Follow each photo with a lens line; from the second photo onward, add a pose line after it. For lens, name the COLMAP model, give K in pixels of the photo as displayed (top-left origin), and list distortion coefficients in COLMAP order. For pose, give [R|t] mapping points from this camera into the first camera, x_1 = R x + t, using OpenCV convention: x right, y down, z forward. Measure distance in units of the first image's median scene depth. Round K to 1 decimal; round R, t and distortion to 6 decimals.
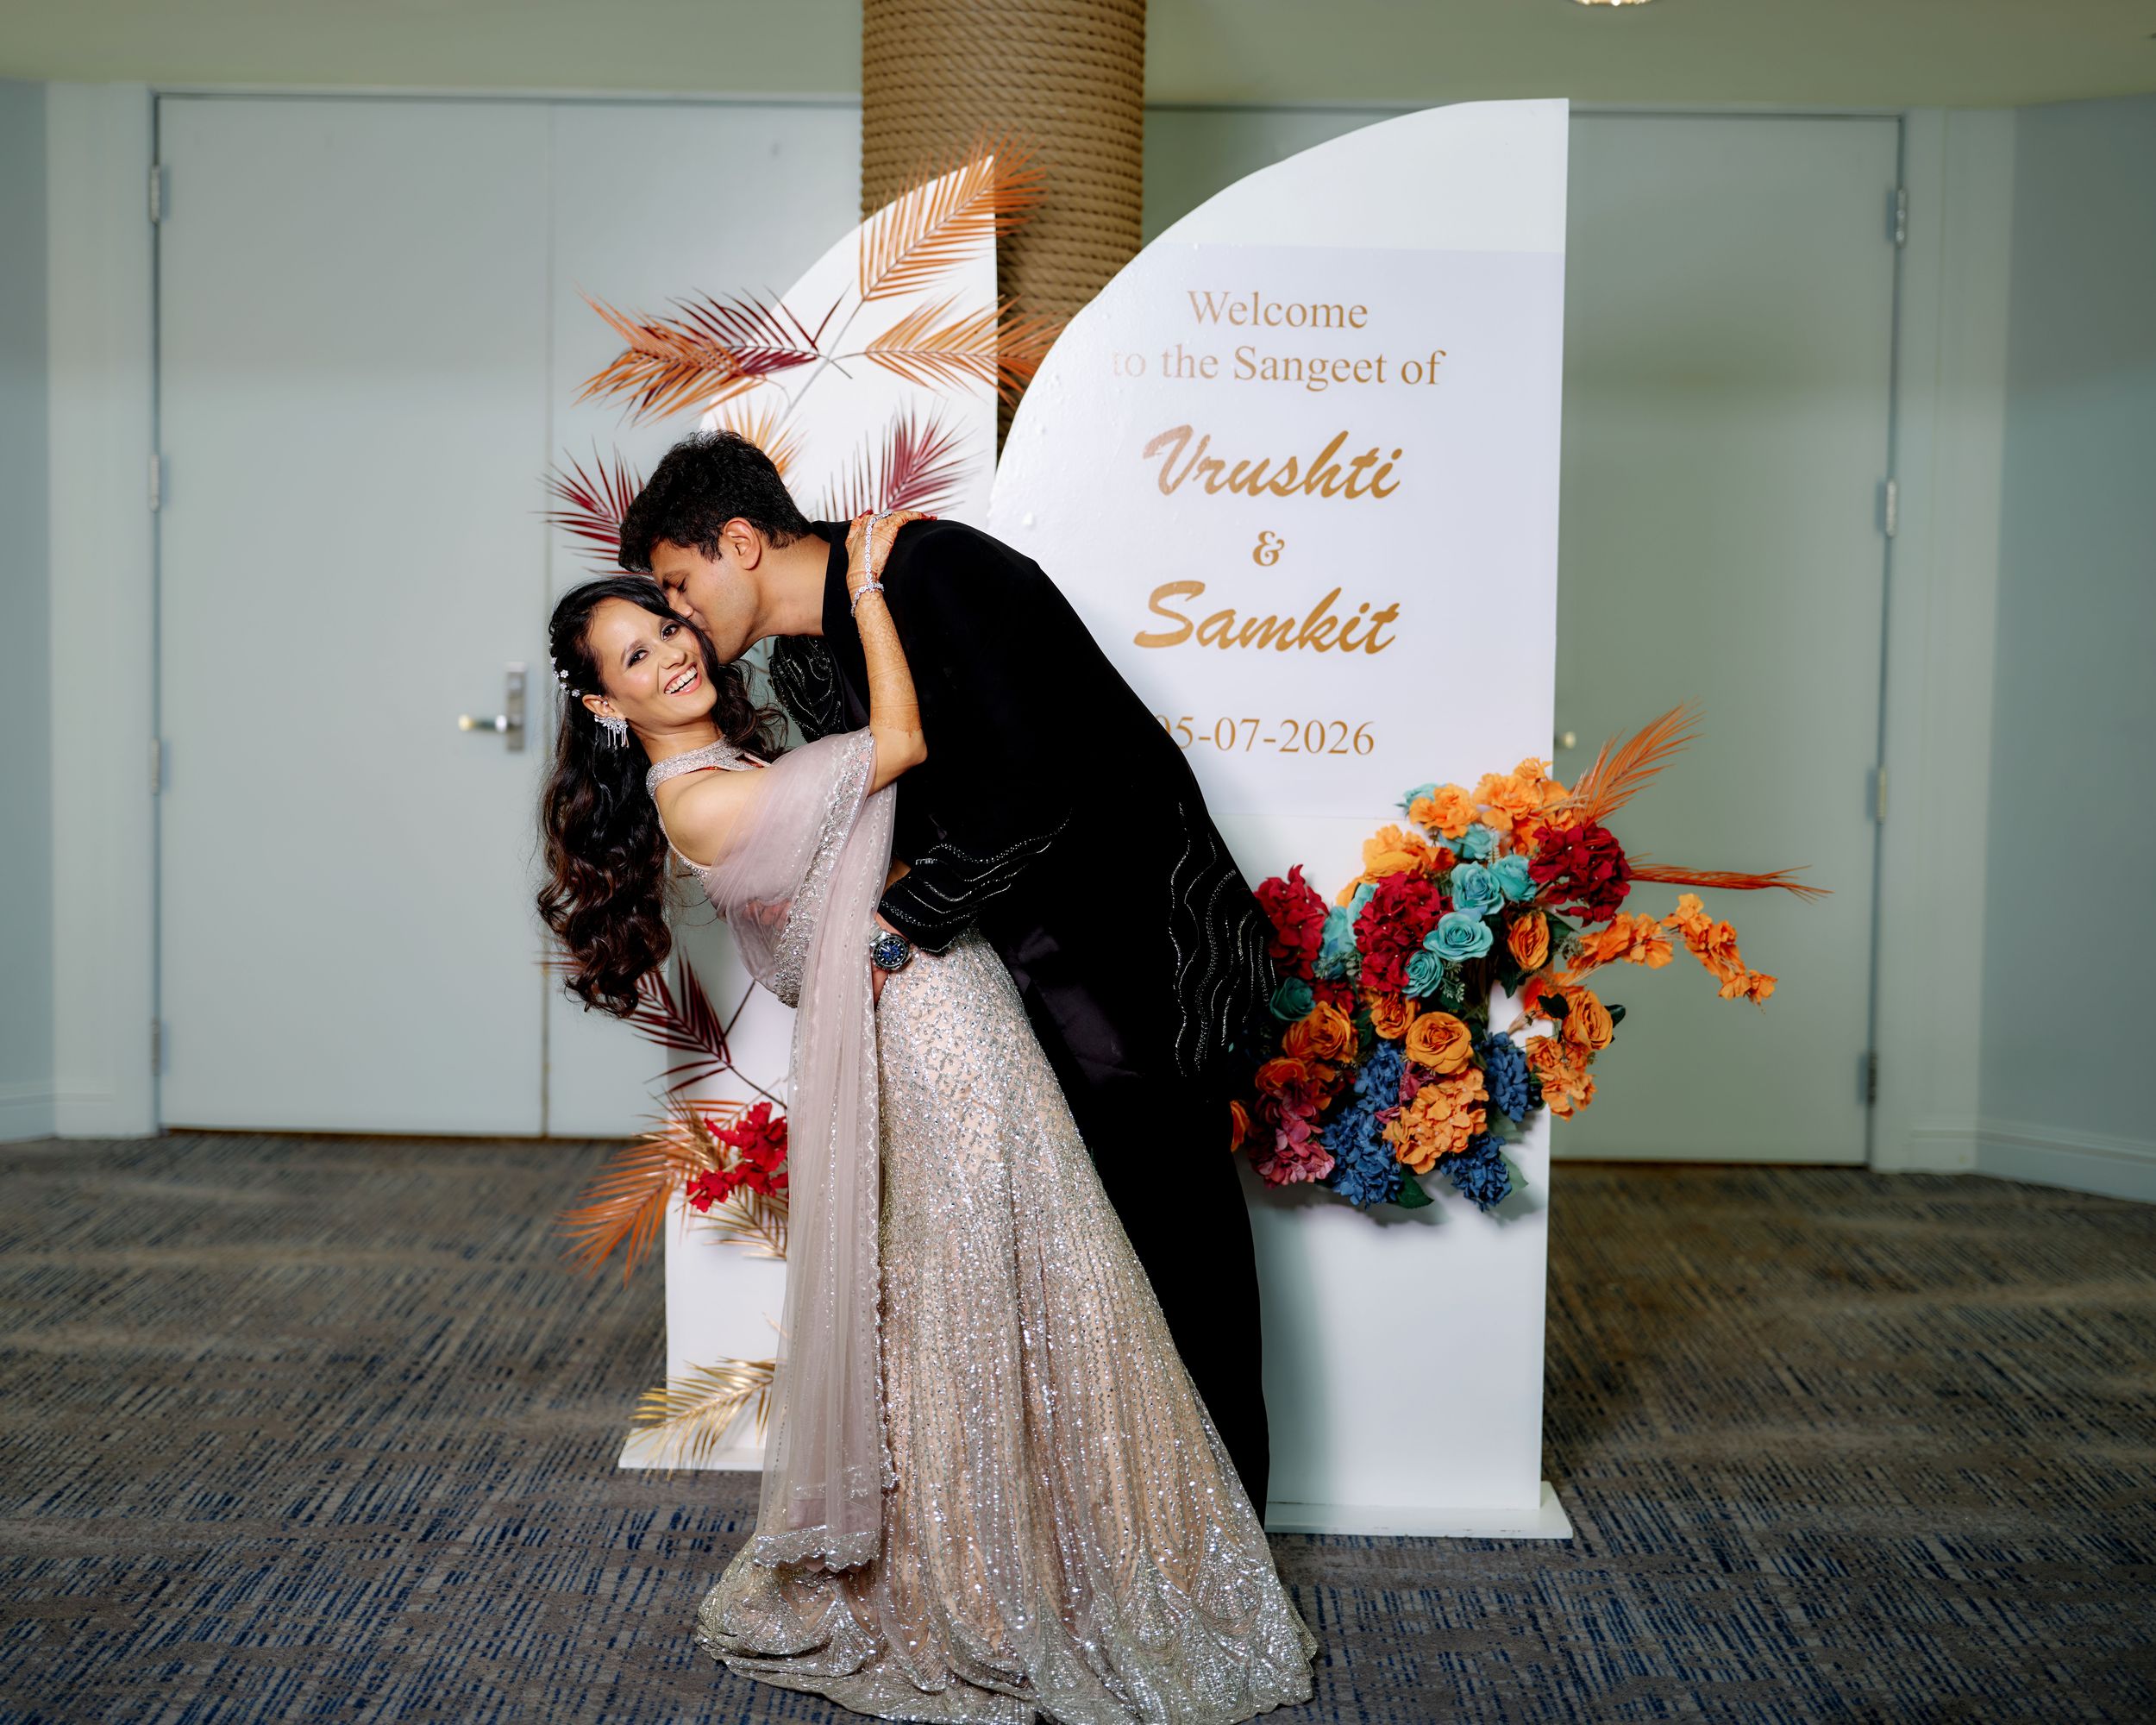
lens RADIAL K [[3109.7, 0, 1078.0], [0, 3109.7, 862.5], [0, 0, 1]] dist [-0.018176, -0.025529]
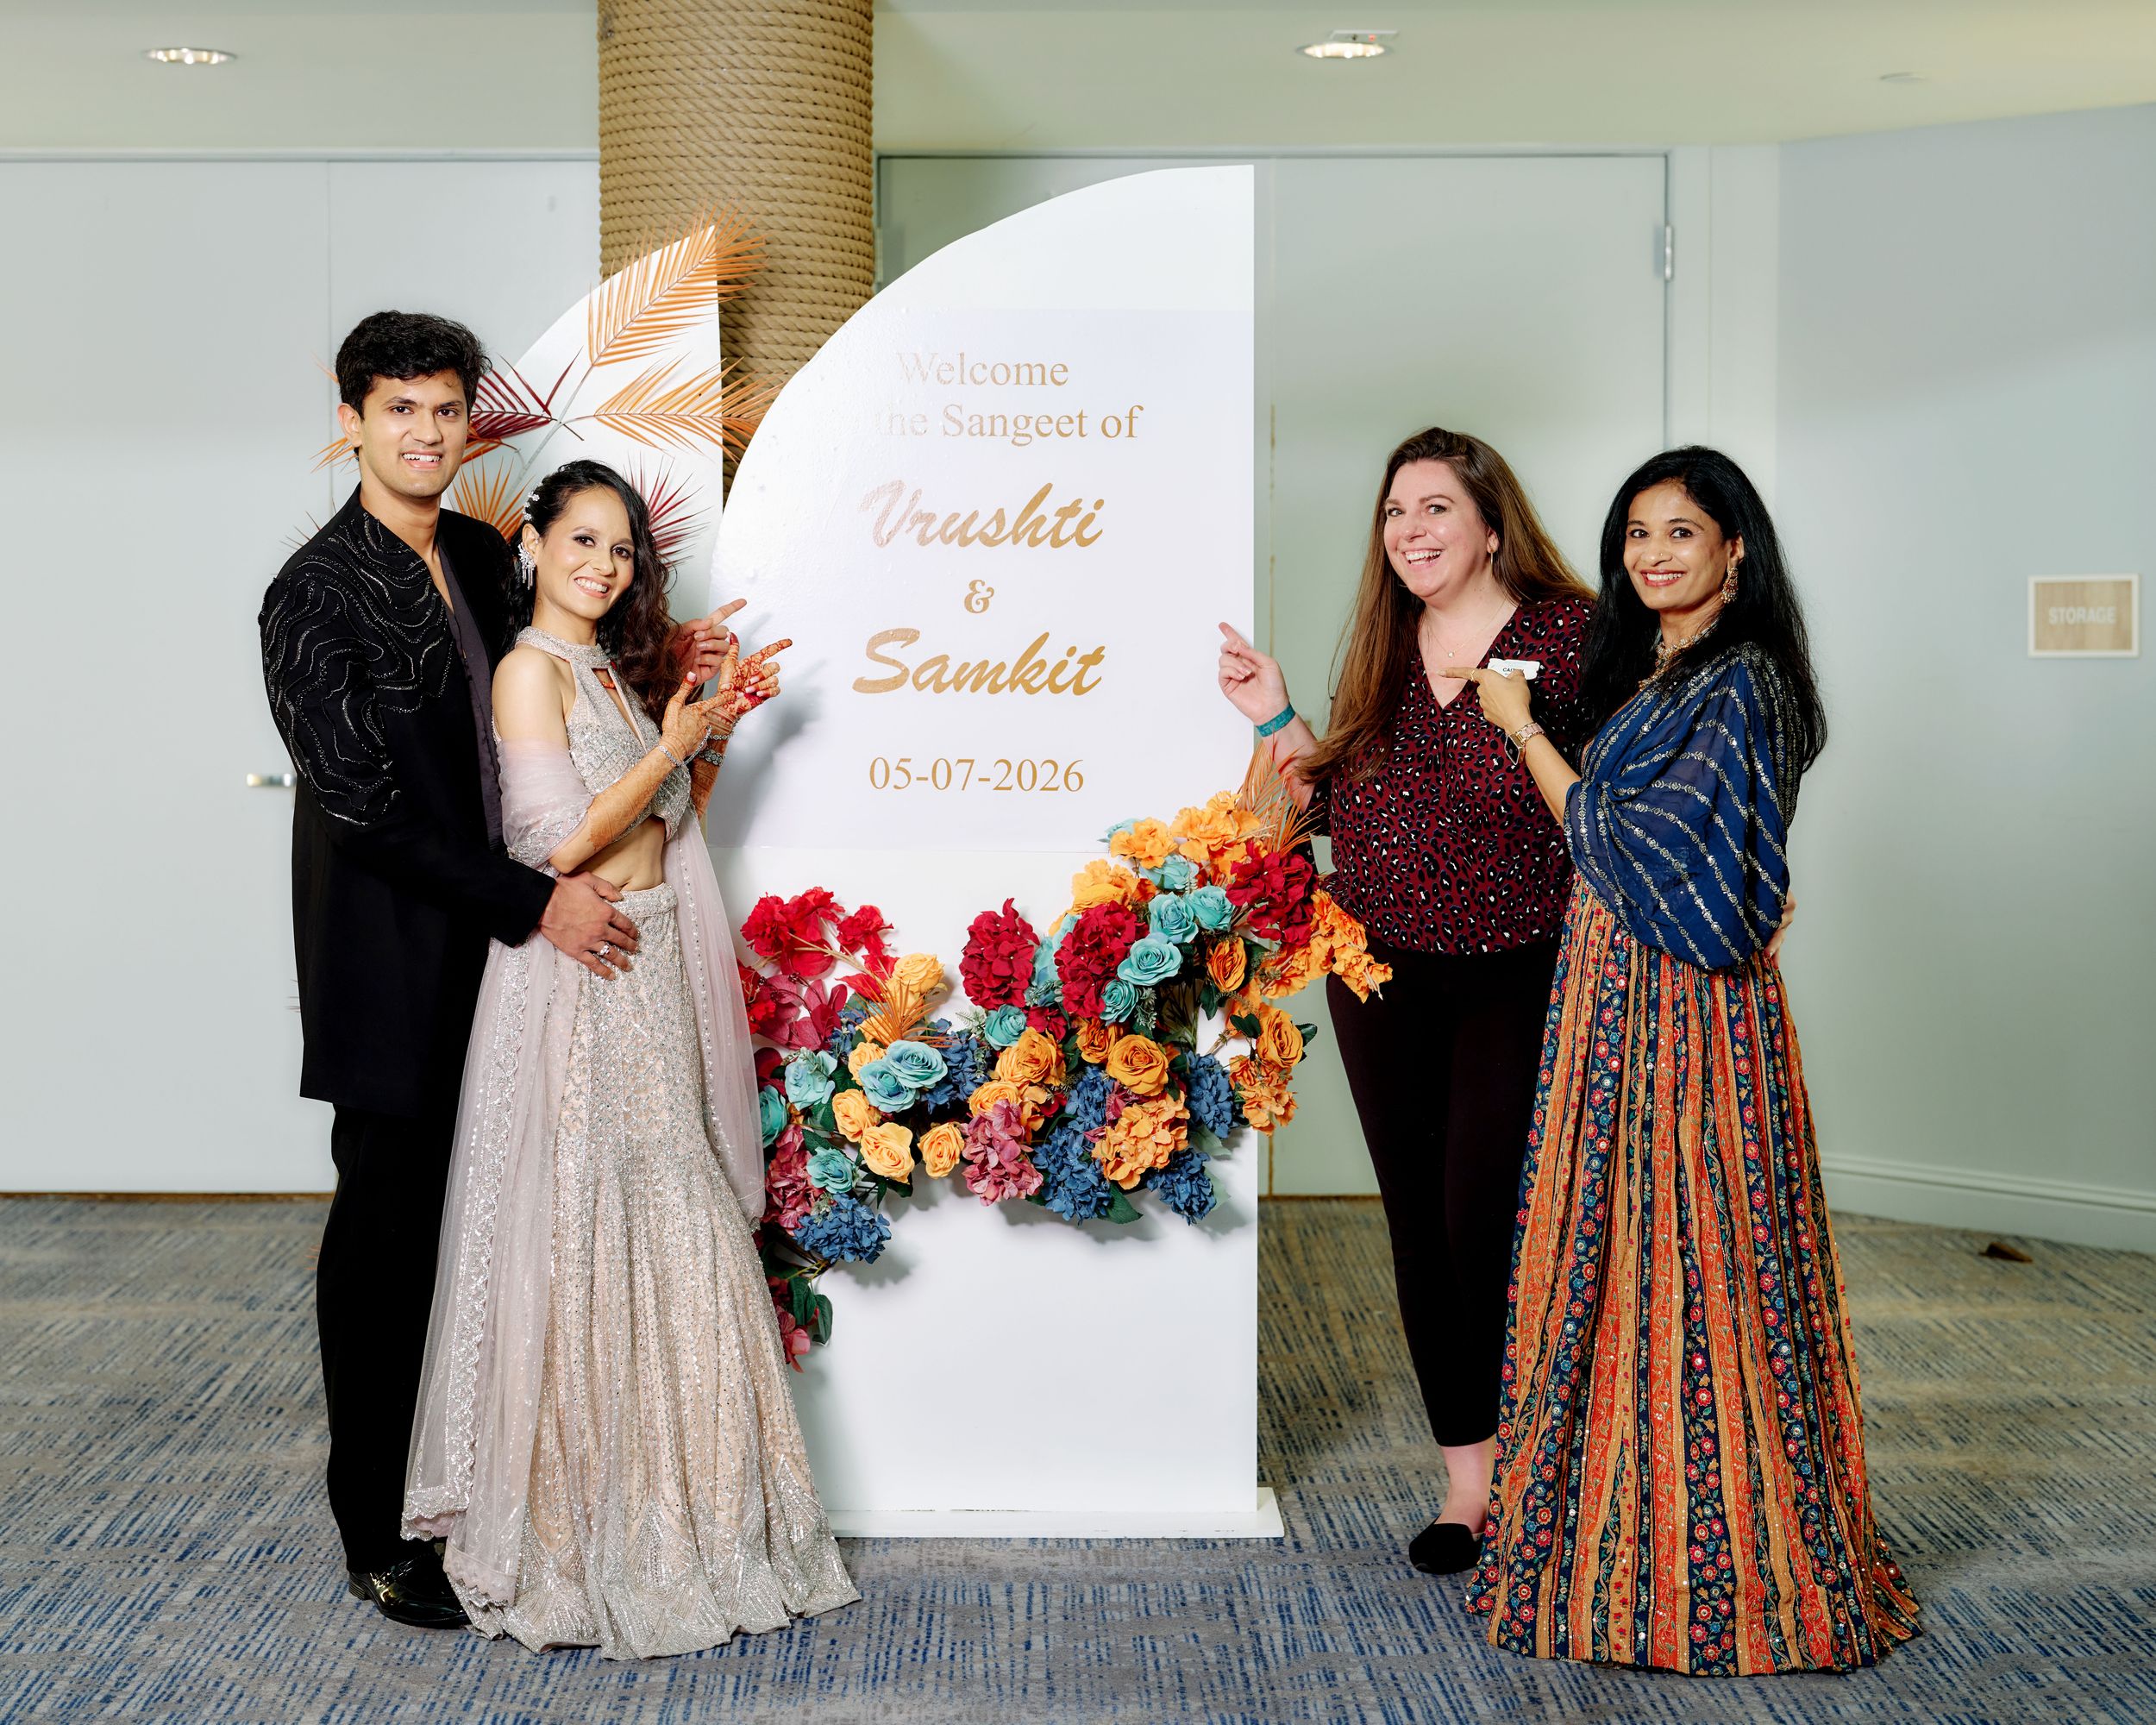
lens RADIAL K [[3423.7, 0, 1078.0], [0, 3423.7, 862.5], [0, 0, 1]] dist [-0.034548, 0.026504]
pose [[0.999694, -0.018674, 0.016238, 0.075344], [0.018981, 0.999640, -0.018951, 0.011208], [-0.015878, 0.019254, 0.999689, -0.153499]]
